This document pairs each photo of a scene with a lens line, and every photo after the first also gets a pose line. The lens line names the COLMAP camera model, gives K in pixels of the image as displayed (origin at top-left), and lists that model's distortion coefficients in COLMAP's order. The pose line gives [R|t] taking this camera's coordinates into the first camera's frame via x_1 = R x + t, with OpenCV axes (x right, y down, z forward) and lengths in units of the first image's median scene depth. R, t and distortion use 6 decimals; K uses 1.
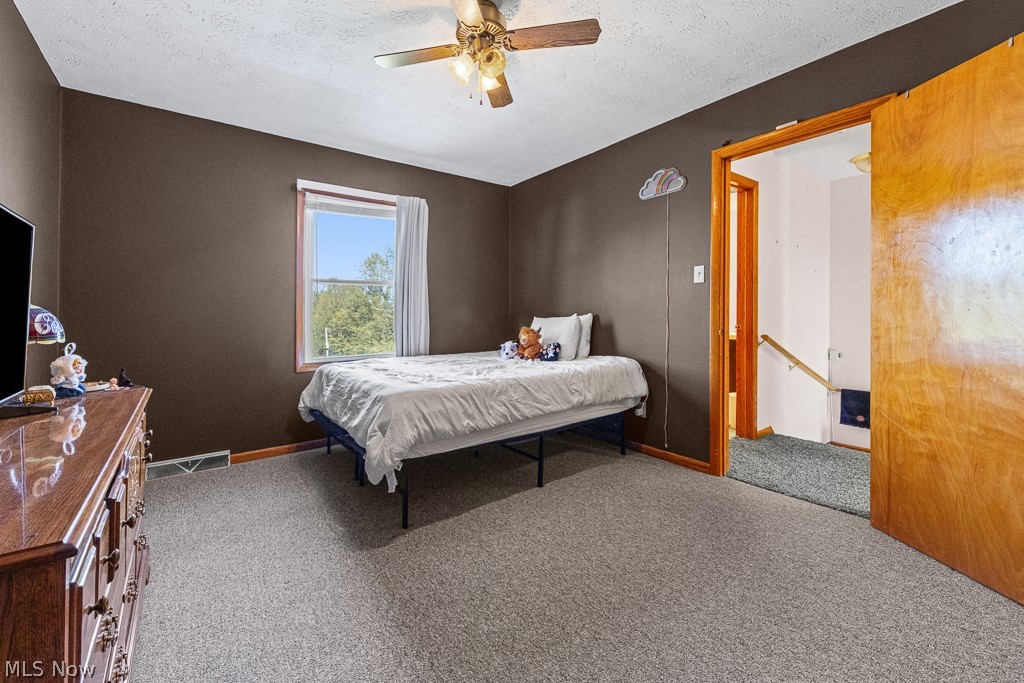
lens RADIAL K [[410.4, 0, 508.1], [0, 410.4, 313.0], [0, 0, 1]] dist [0.001388, 0.000067]
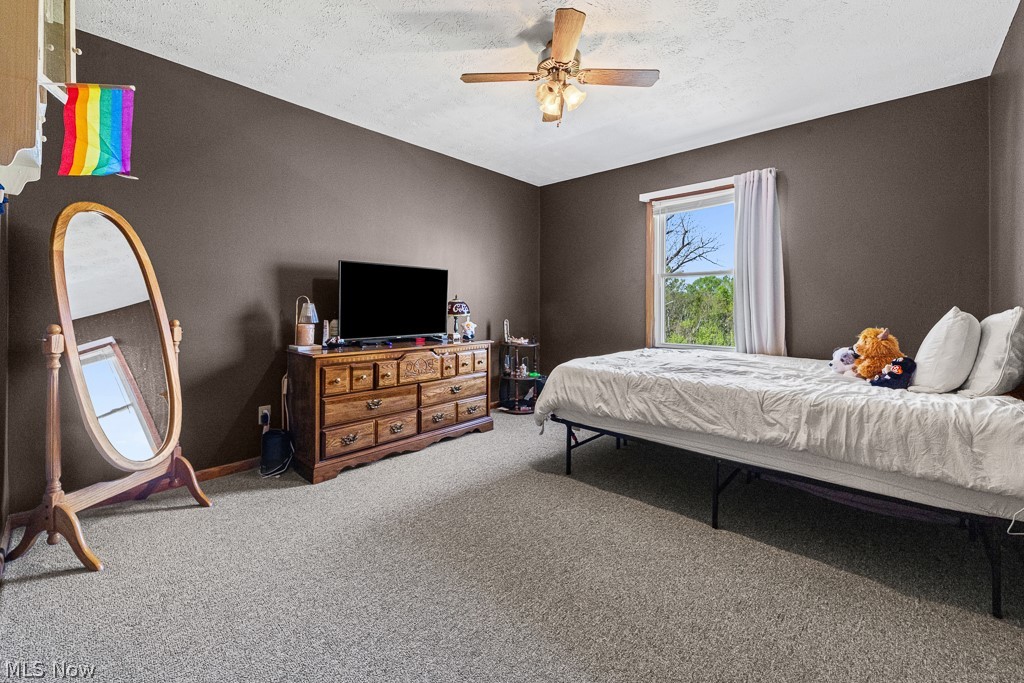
lens RADIAL K [[428.1, 0, 511.4], [0, 428.1, 303.5], [0, 0, 1]] dist [0.000572, 0.000033]
pose [[0.177547, 0.001904, -0.984110, 0.873254], [-0.001903, 0.999997, 0.001591, -0.003402], [0.984110, 0.001590, 0.177550, 0.511490]]
